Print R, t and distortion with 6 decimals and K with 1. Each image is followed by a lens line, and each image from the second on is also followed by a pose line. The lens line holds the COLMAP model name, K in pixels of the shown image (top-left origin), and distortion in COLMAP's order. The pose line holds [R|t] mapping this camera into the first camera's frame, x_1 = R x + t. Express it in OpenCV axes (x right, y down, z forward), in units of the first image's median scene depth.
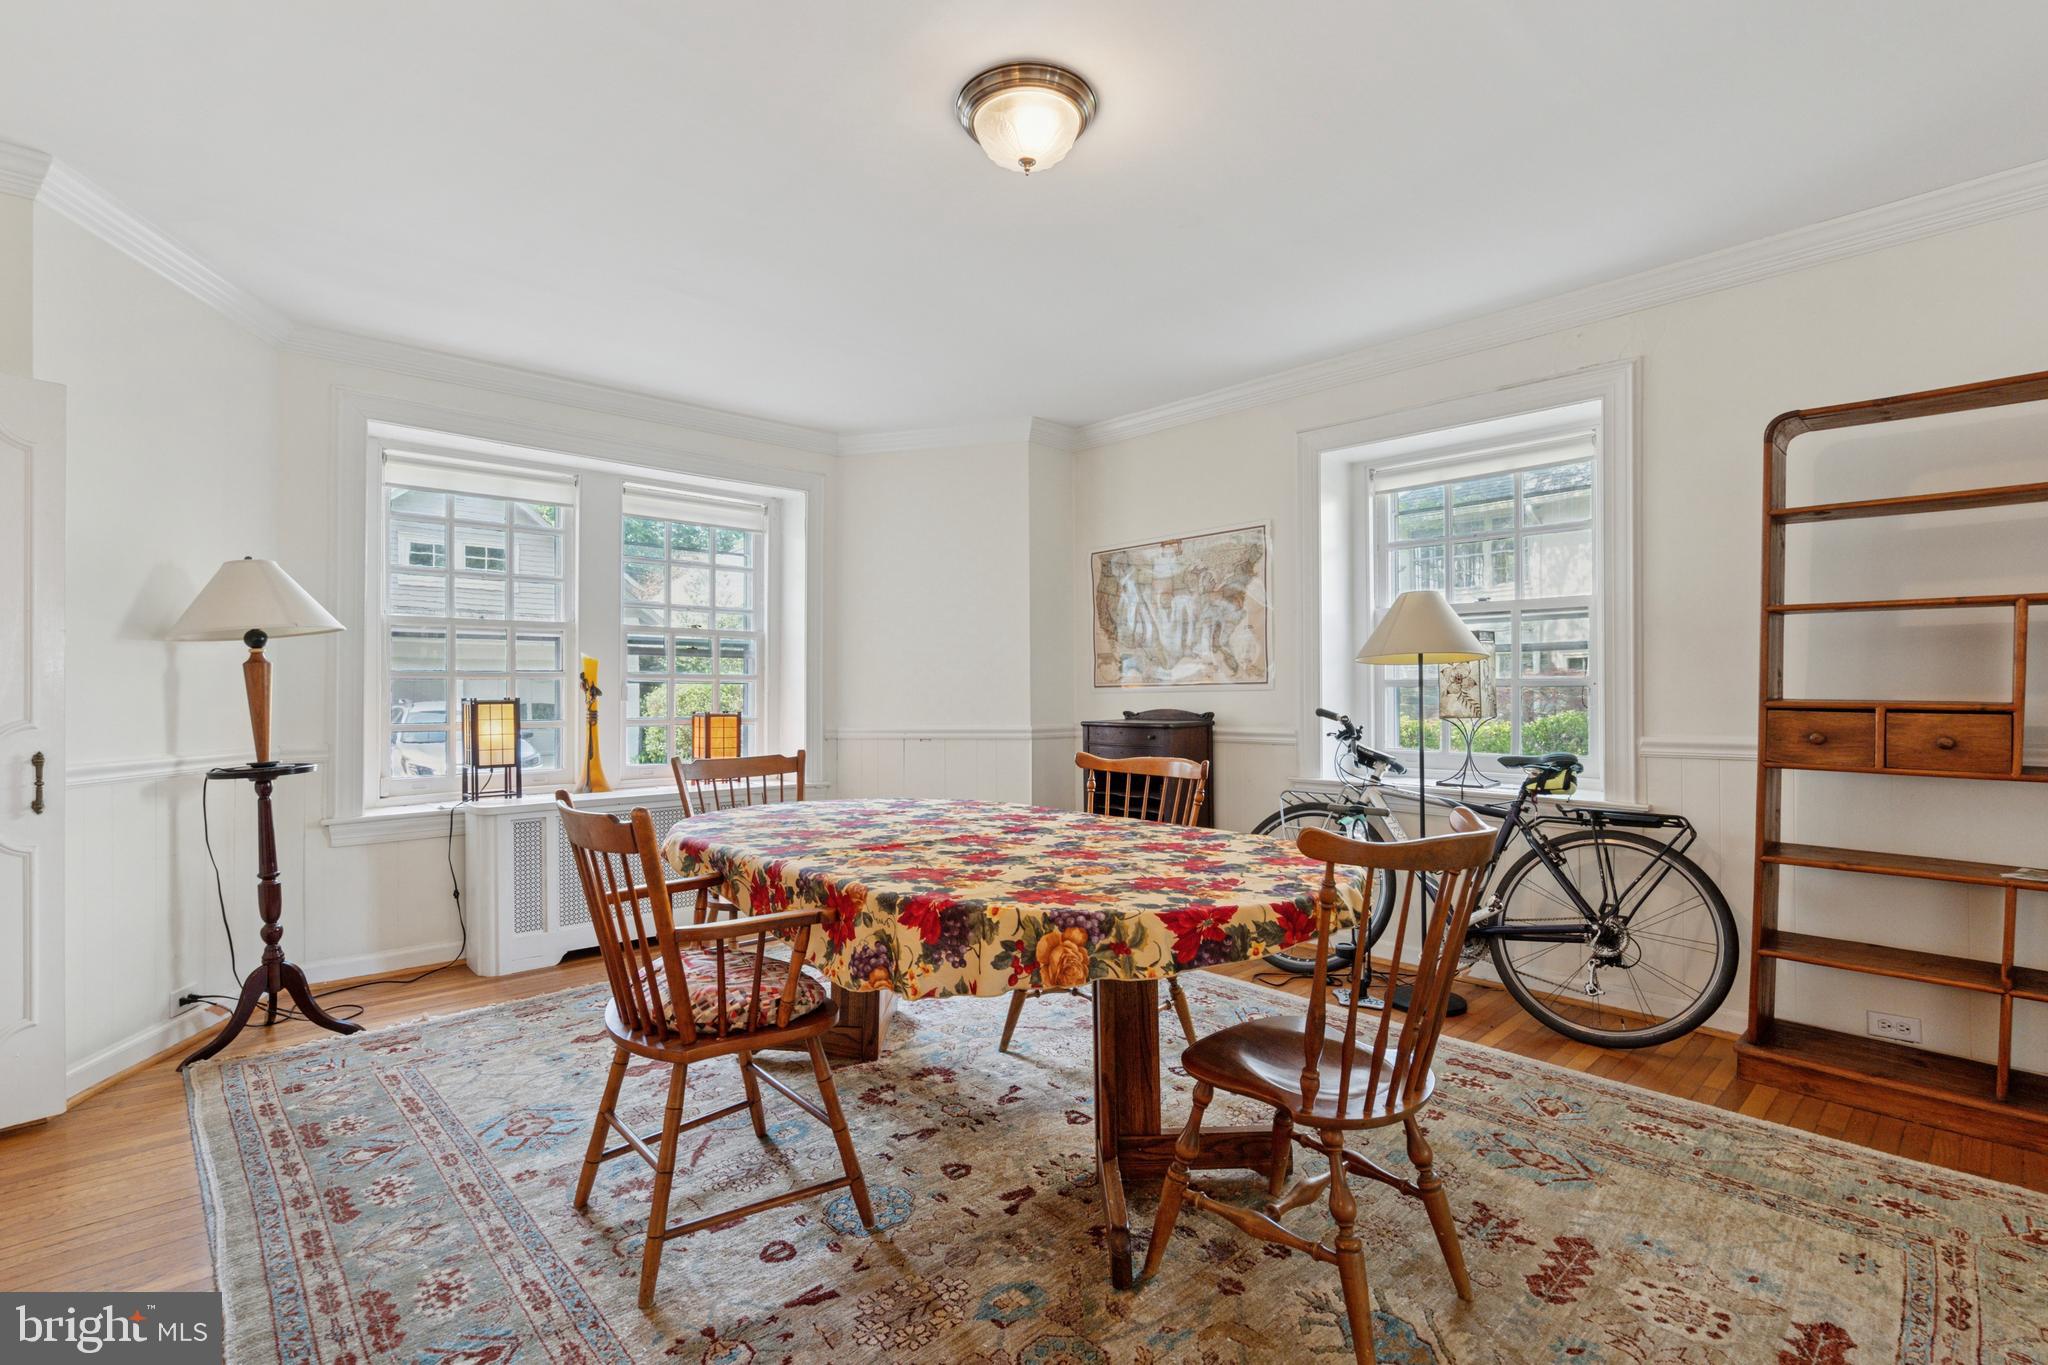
lens RADIAL K [[931.0, 0, 1020.2], [0, 931.0, 695.6], [0, 0, 1]] dist [-0.007191, 0.003340]
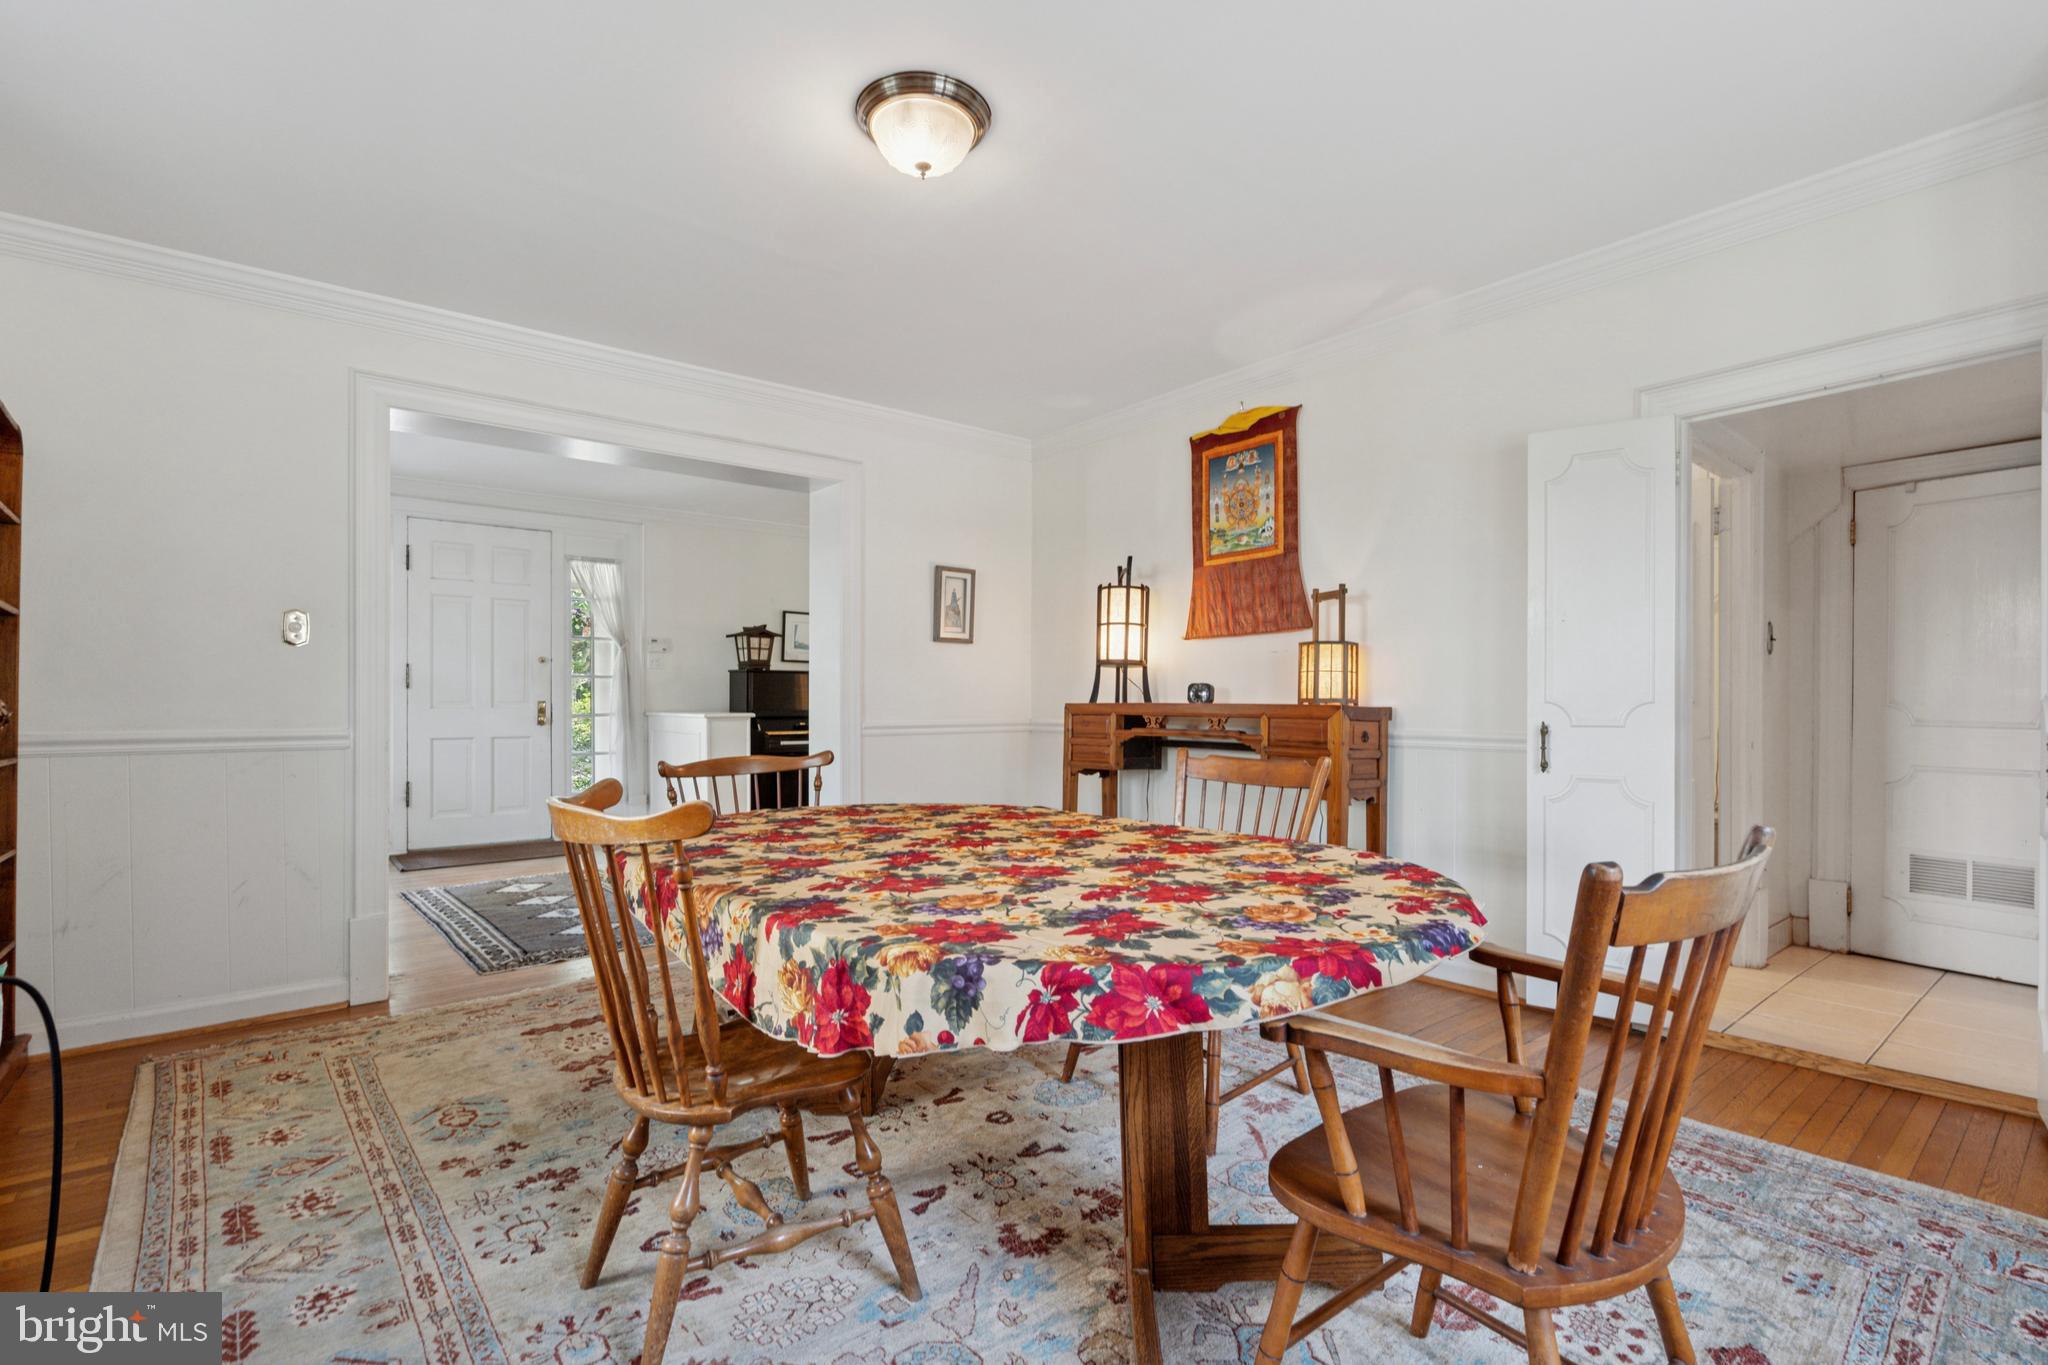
lens RADIAL K [[931.0, 0, 1021.0], [0, 931.0, 695.6], [0, 0, 1]] dist [-0.007191, 0.003340]
pose [[-0.998621, 0.007182, 0.052012, -0.142167], [0.006614, 0.999917, -0.011087, 0.026189], [-0.052087, -0.010727, -0.998585, 1.934013]]
